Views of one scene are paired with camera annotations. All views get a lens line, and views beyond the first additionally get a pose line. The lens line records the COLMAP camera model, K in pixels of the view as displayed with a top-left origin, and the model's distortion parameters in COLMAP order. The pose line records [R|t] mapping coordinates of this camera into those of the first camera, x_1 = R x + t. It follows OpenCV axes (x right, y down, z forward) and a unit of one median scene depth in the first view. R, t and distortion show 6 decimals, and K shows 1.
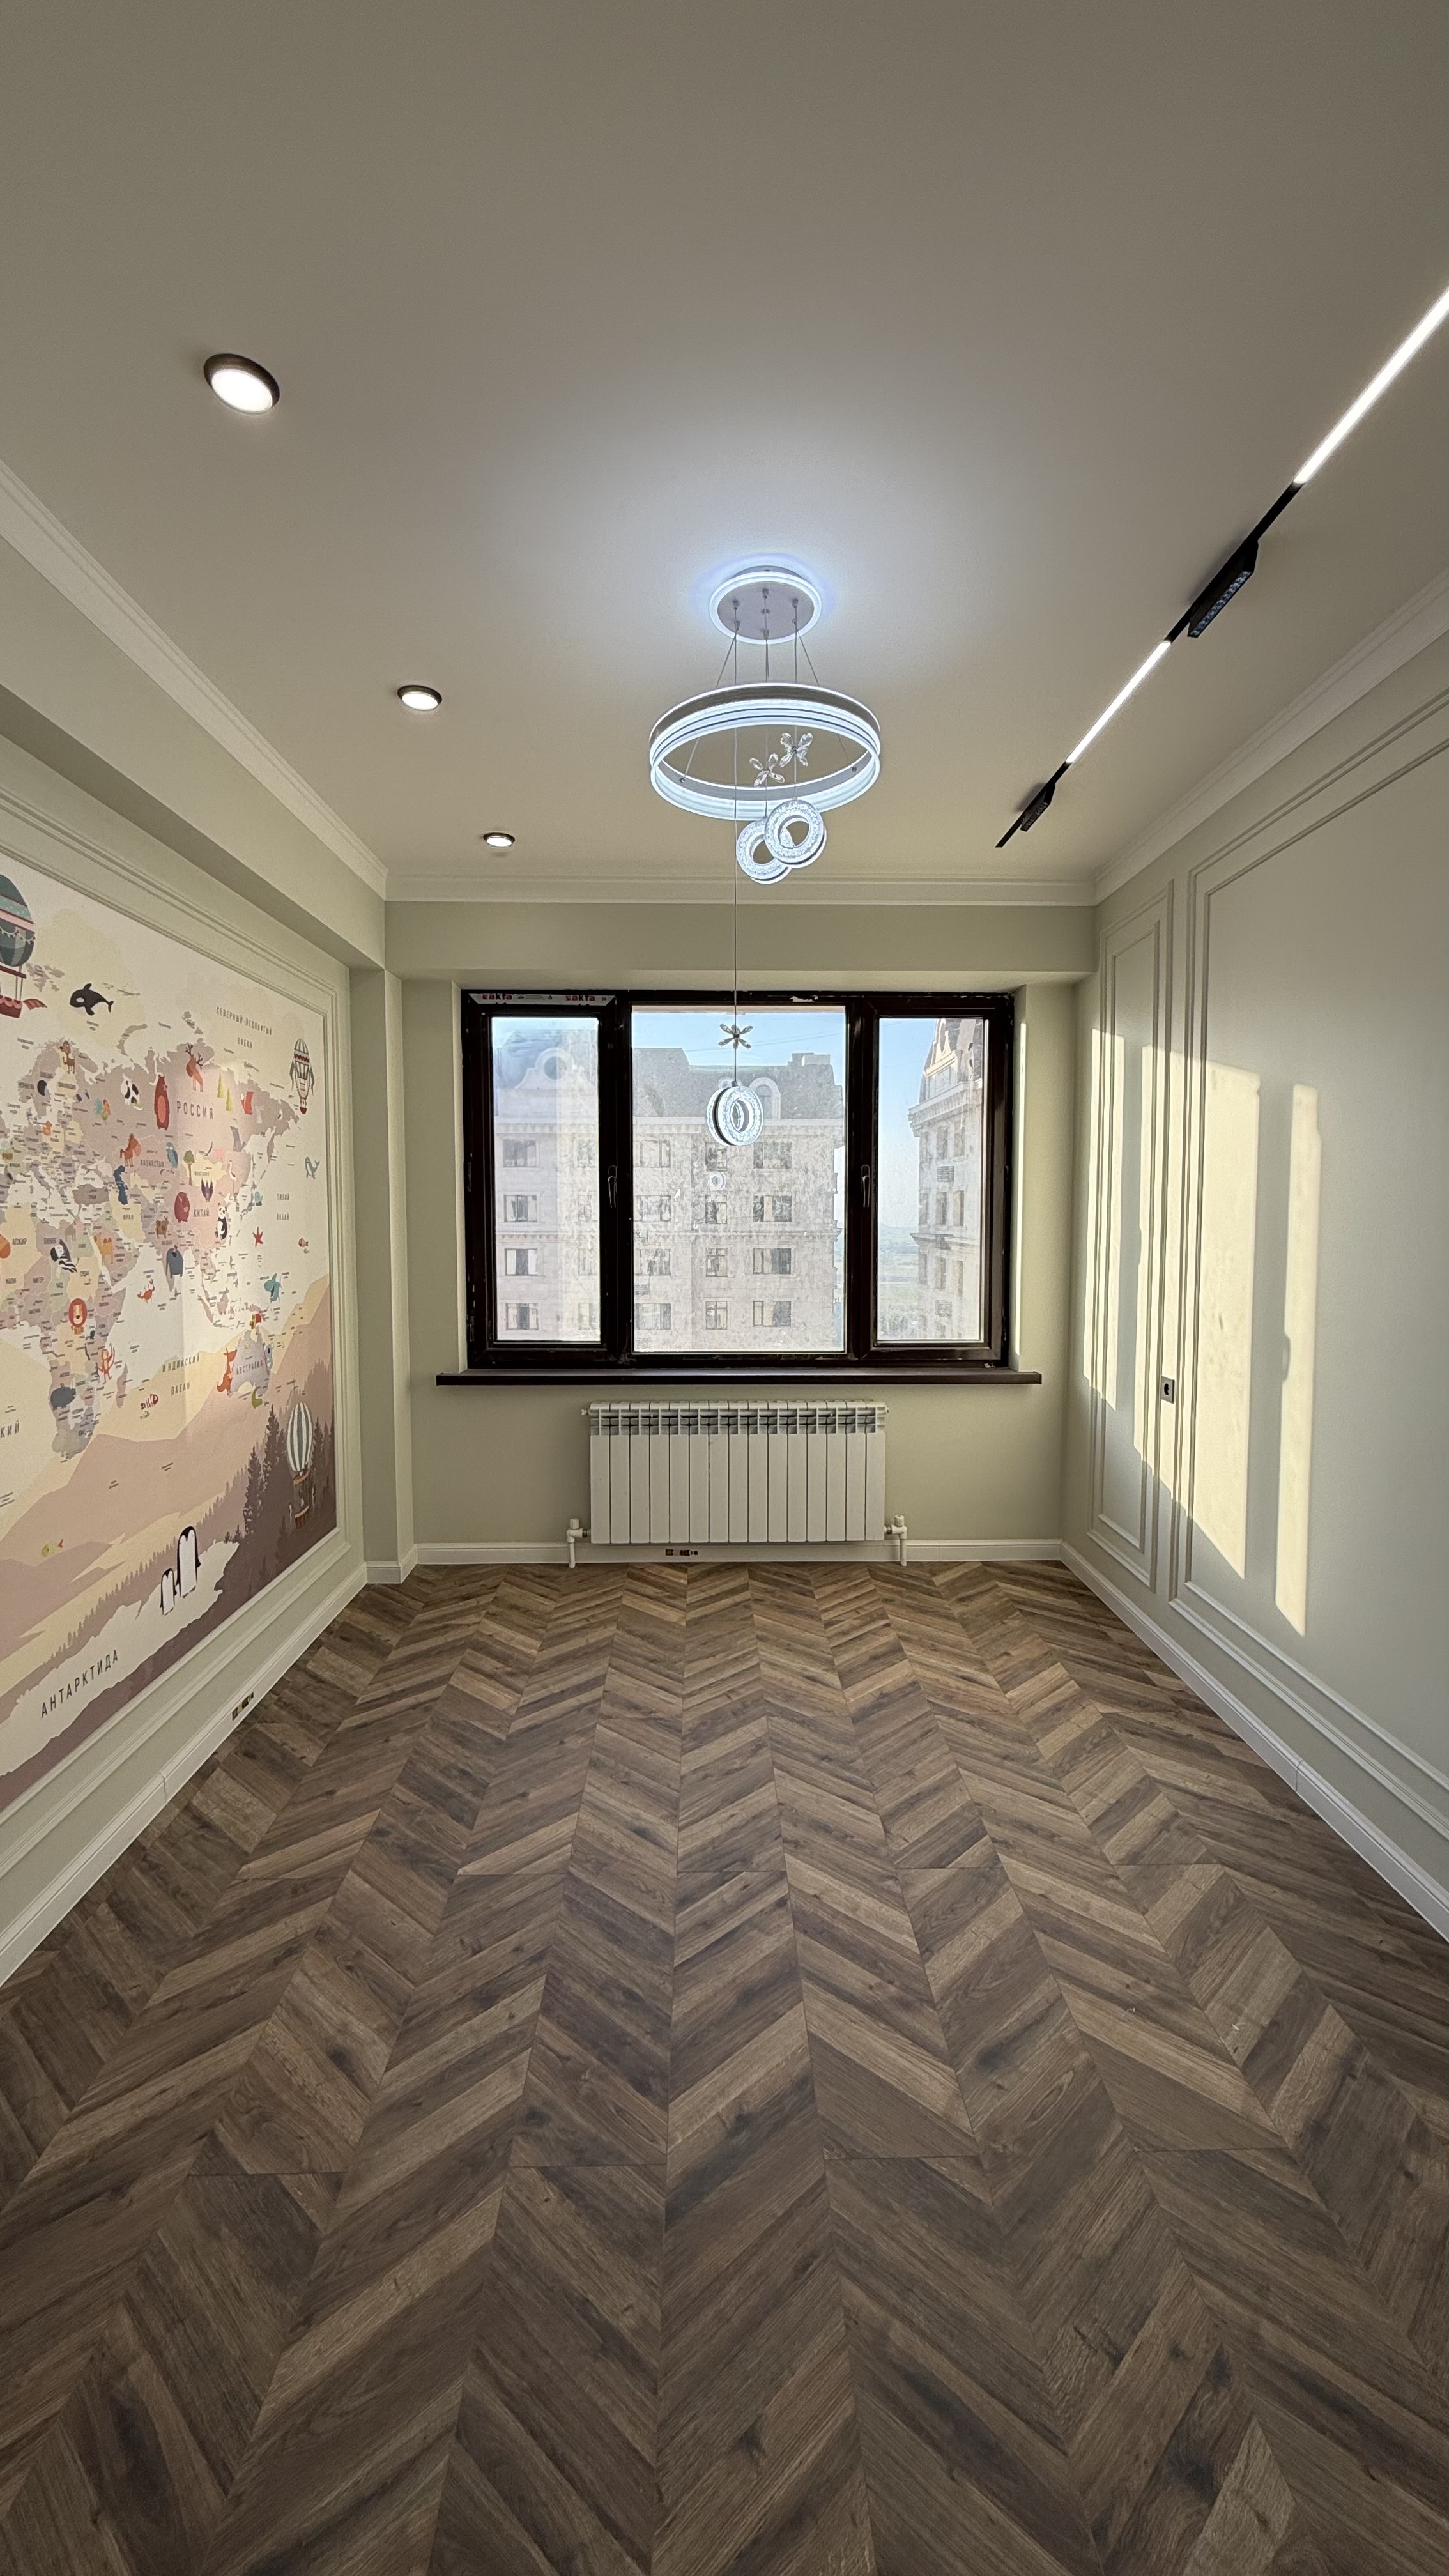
lens RADIAL K [[1022.2, 0, 724.0], [0, 1022.2, 1282.7], [0, 0, 1]] dist [-0.000411, 0.000217]
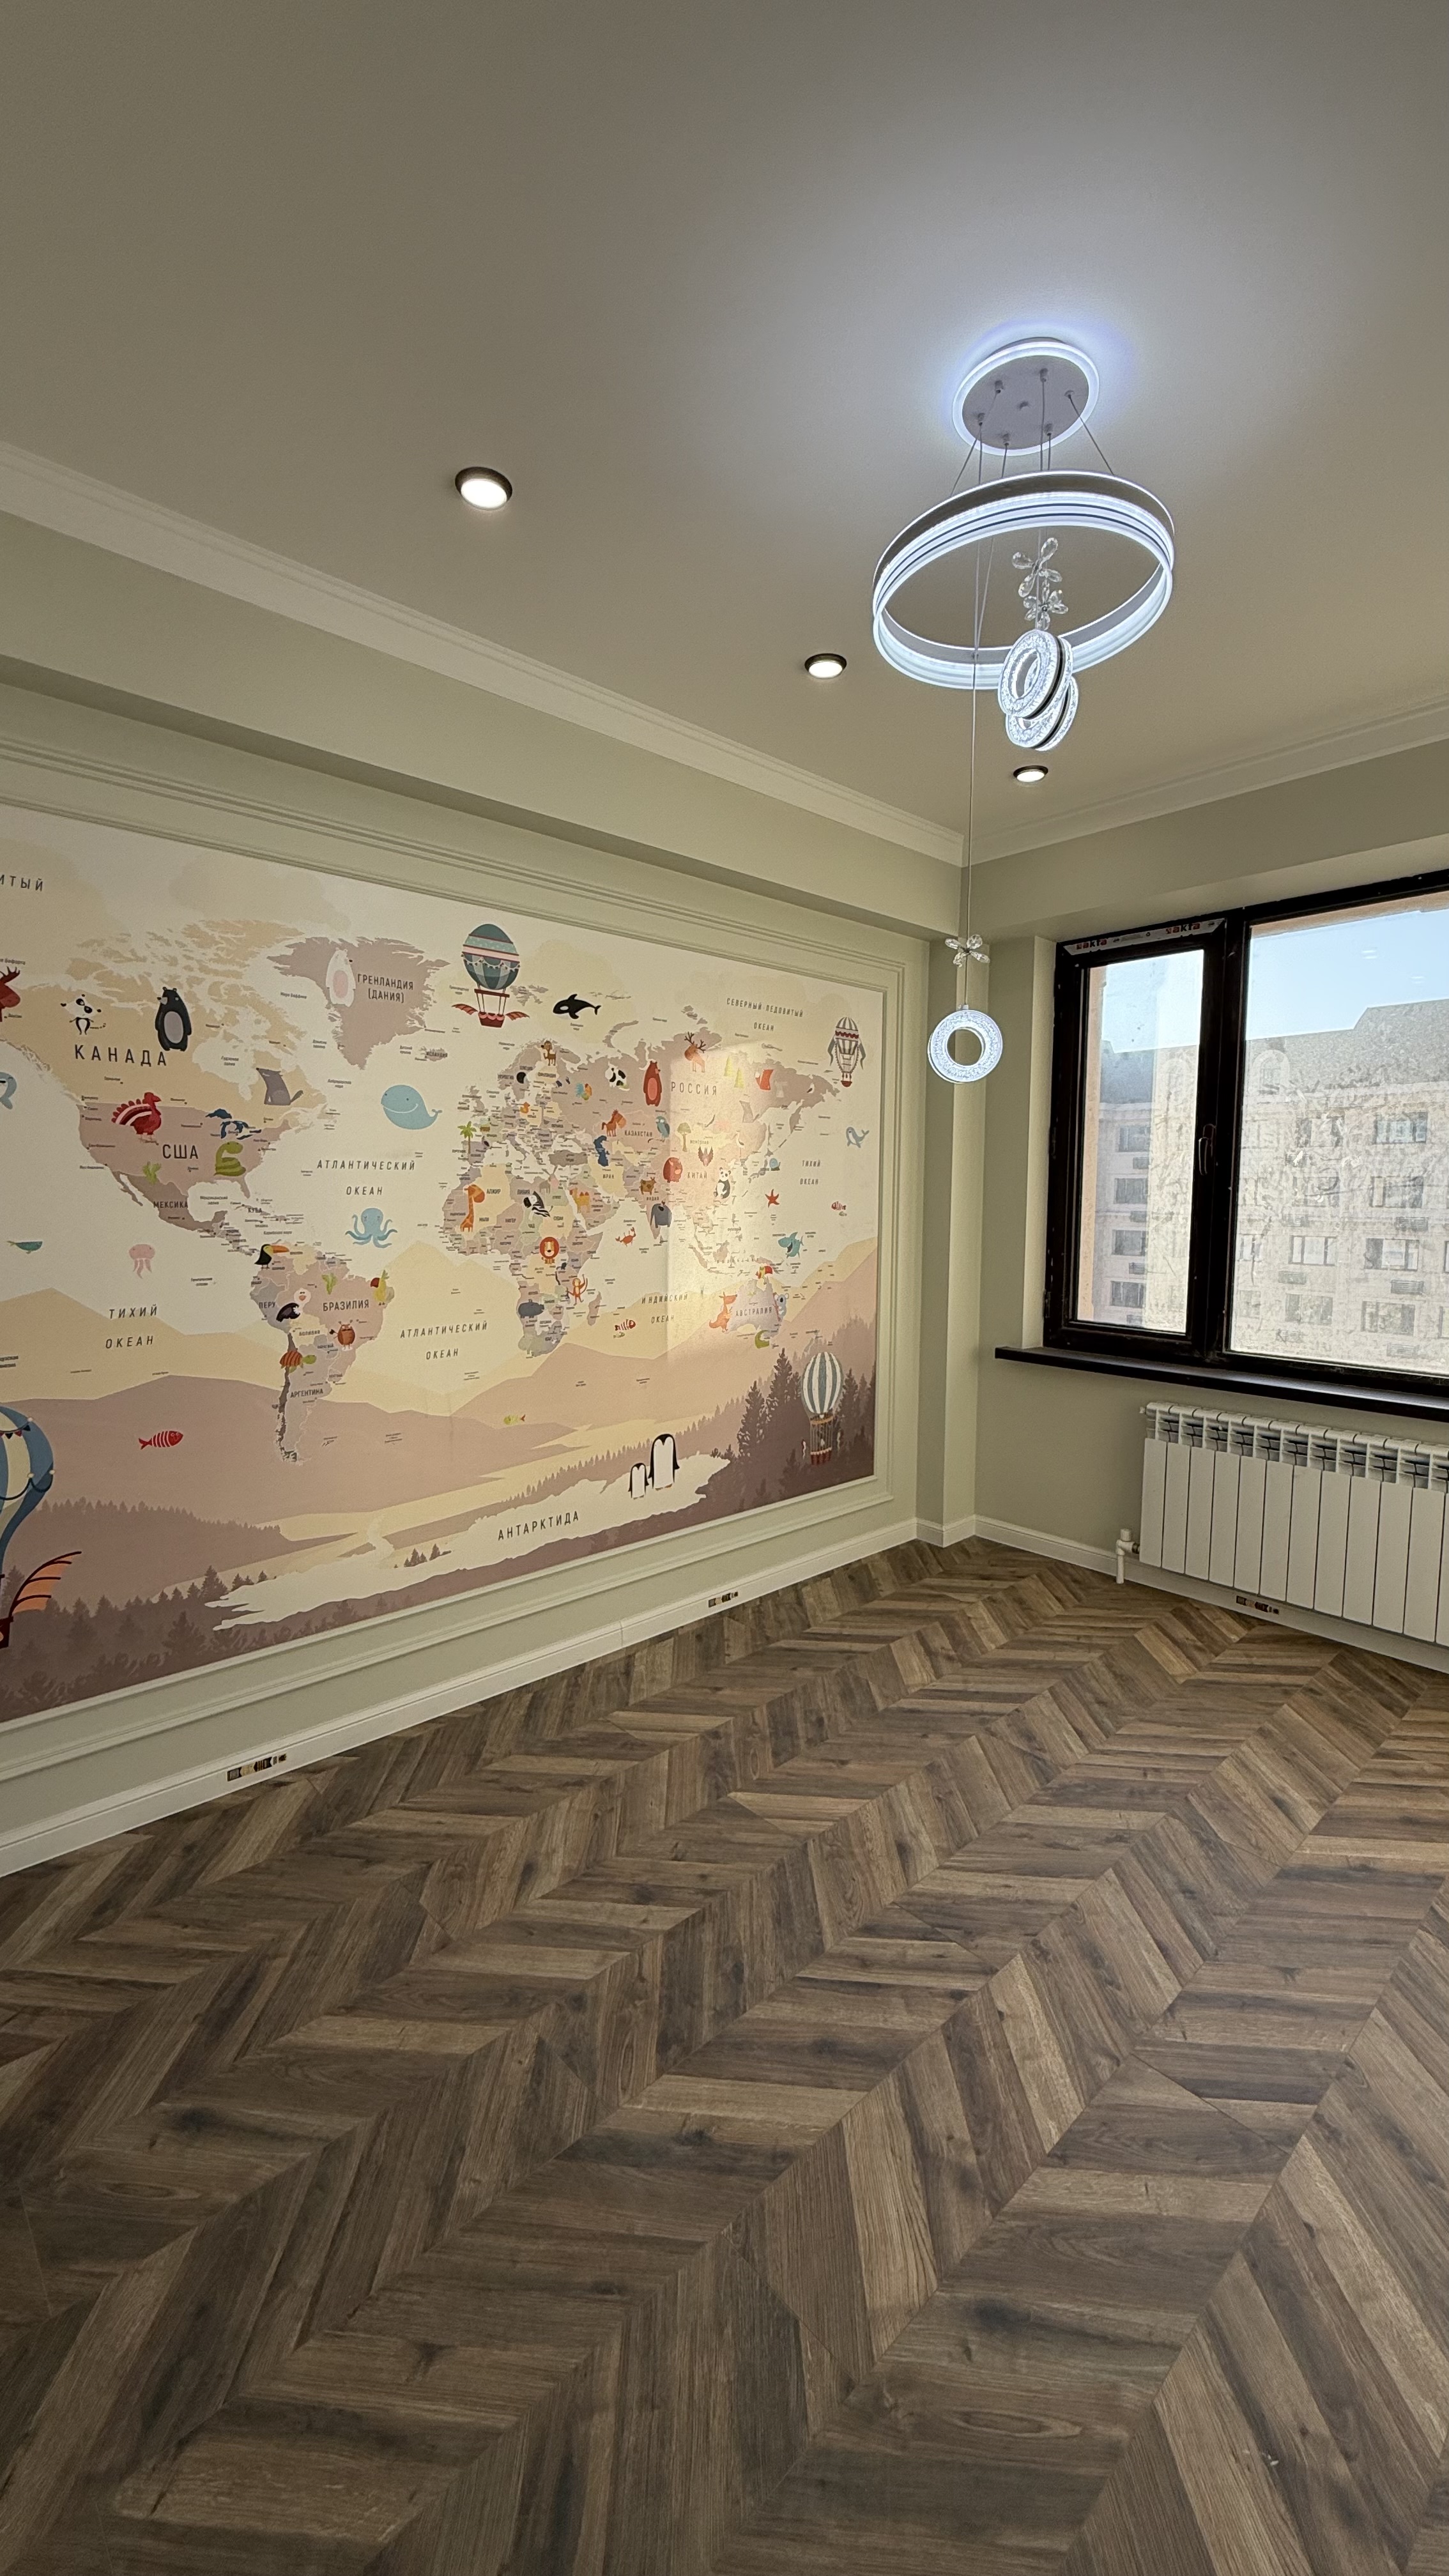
lens RADIAL K [[1022.2, 0, 724.0], [0, 1022.2, 1282.7], [0, 0, 1]] dist [-0.000411, 0.000217]
pose [[0.663775, 0.071496, -0.744507, 0.445363], [-0.059491, 0.997314, 0.042733, 0.004064], [0.745562, 0.015926, 0.666246, 0.258714]]
